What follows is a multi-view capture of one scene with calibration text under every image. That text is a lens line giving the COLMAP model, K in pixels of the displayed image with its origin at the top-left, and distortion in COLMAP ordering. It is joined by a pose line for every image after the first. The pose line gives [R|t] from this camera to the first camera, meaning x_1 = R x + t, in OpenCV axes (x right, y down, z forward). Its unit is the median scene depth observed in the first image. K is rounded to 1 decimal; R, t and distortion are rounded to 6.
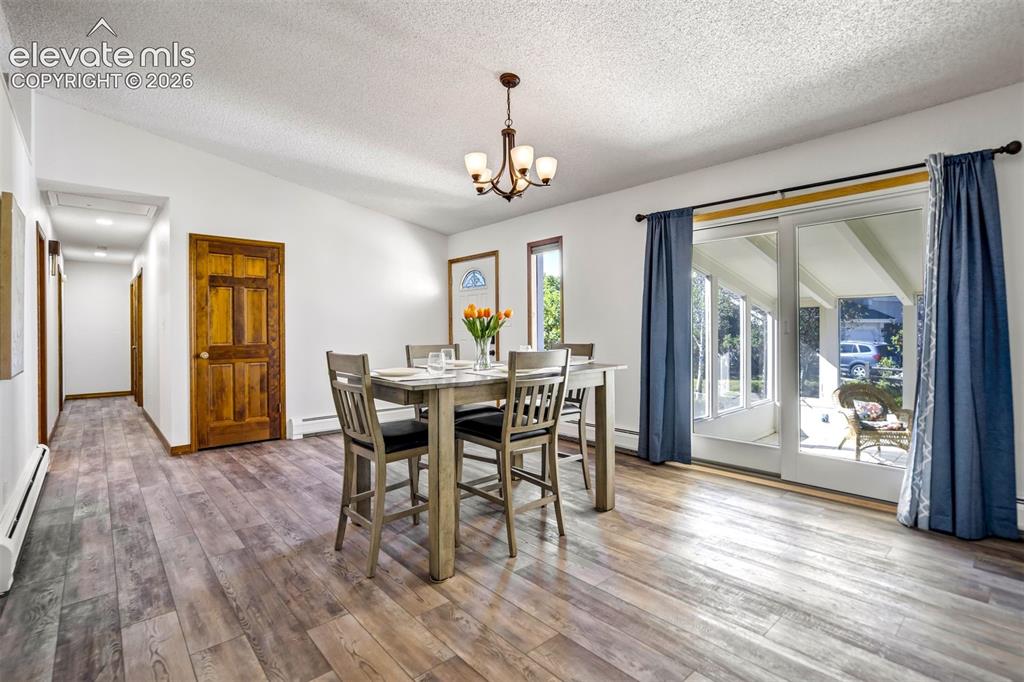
lens RADIAL K [[483.7, 0, 517.3], [0, 483.7, 324.4], [0, 0, 1]] dist [0.000597, 0.000137]
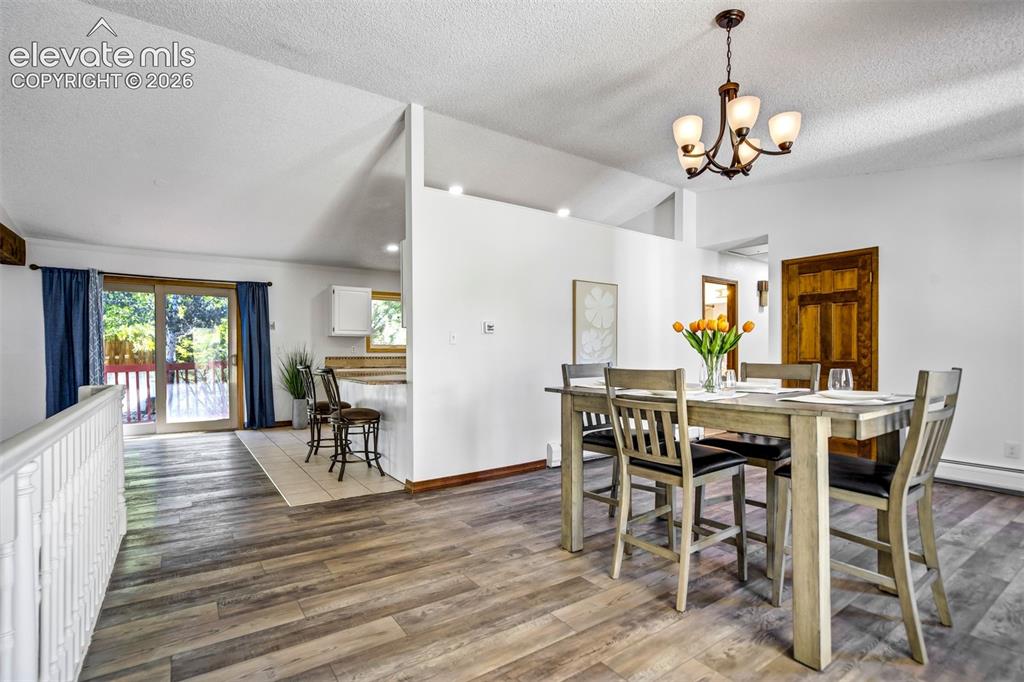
lens RADIAL K [[494.4, 0, 499.0], [0, 494.4, 347.9], [0, 0, 1]] dist [-0.037930, 0.023478]
pose [[-0.134275, 0.004135, -0.990936, 0.519394], [0.014541, 0.999892, 0.002202, 0.003553], [0.990837, -0.014114, -0.134320, 0.472288]]
